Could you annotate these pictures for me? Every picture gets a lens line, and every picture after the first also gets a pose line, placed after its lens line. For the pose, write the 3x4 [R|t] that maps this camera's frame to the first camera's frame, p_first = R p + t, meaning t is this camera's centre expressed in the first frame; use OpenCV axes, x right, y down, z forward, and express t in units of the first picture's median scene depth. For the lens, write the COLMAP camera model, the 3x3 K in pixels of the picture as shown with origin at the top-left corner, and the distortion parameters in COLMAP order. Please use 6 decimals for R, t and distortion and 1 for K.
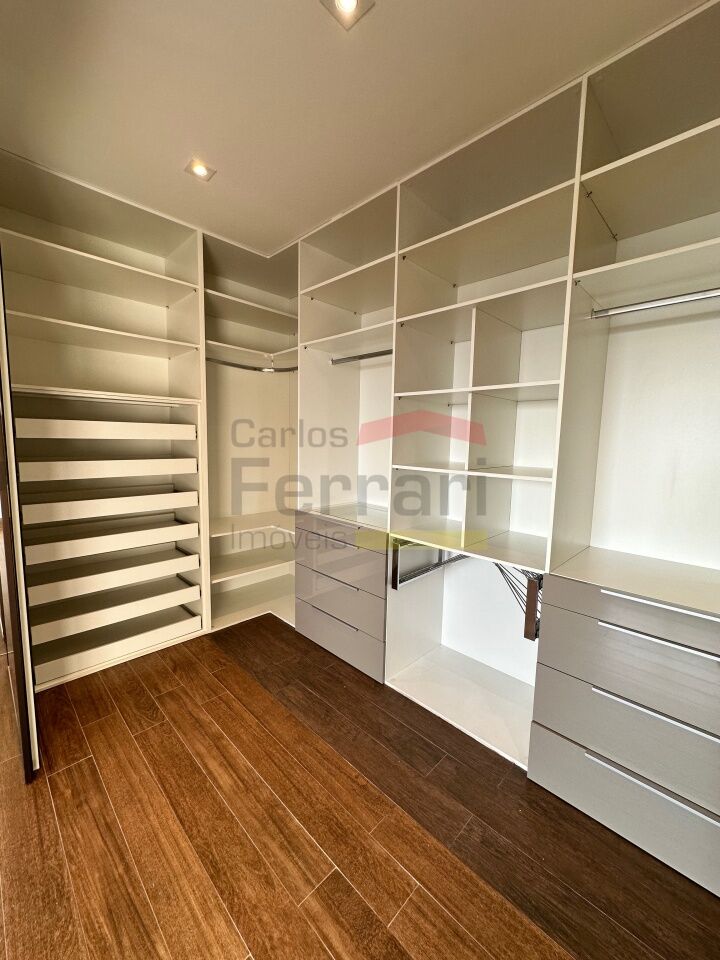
lens RADIAL K [[383.3, 0, 360.4], [0, 383.3, 481.4], [0, 0, 1]] dist [-0.001233, 0.000389]
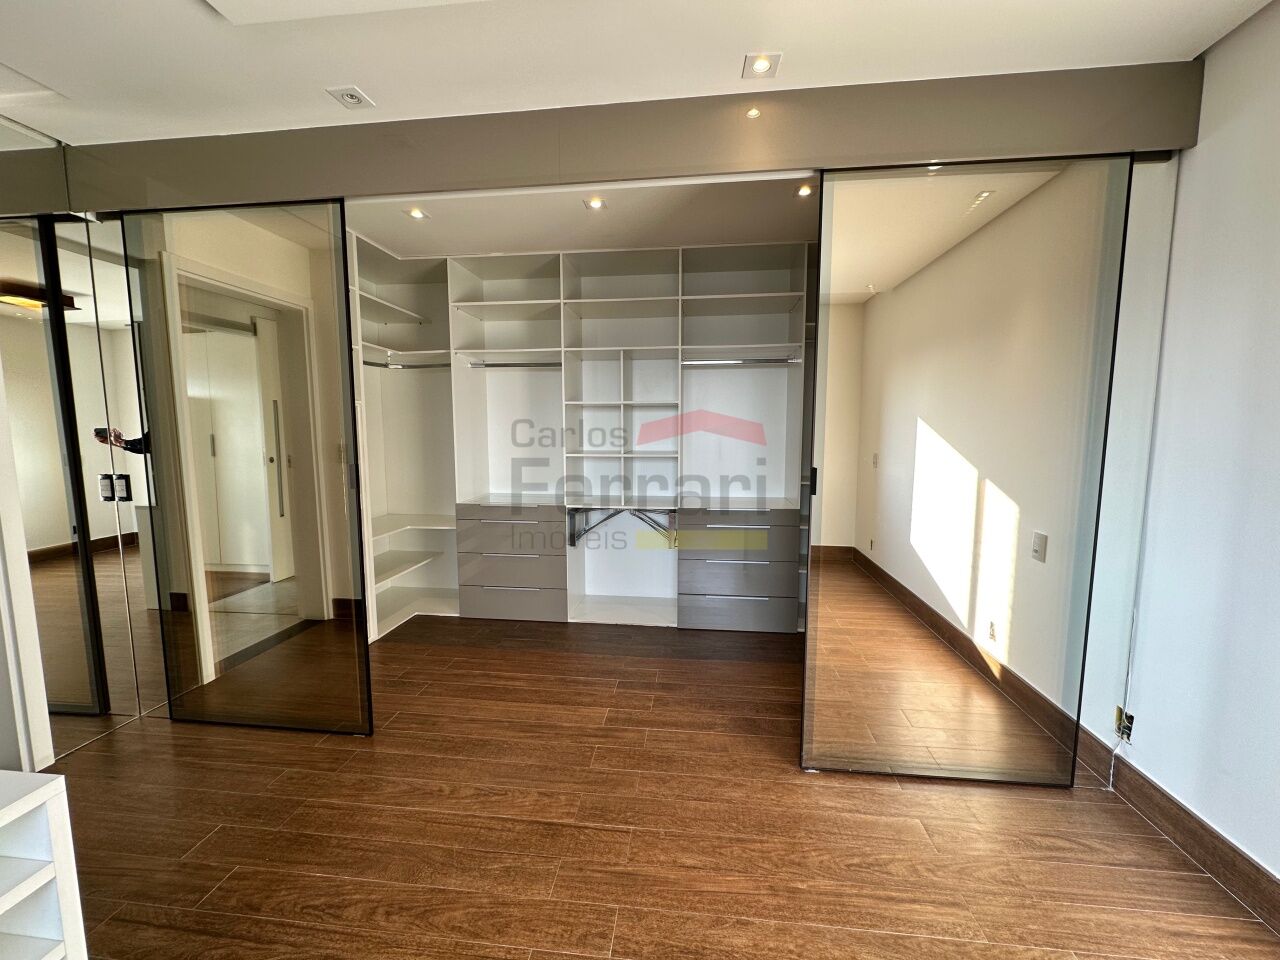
lens RADIAL K [[511.1, 0, 640.4], [0, 511.1, 480.3], [0, 0, 1]] dist [-0.001233, 0.000389]
pose [[0.787501, -0.088048, 0.609992, -0.926660], [0.088468, 0.995642, 0.029502, 0.023034], [-0.609931, 0.030732, 0.791859, -0.659577]]
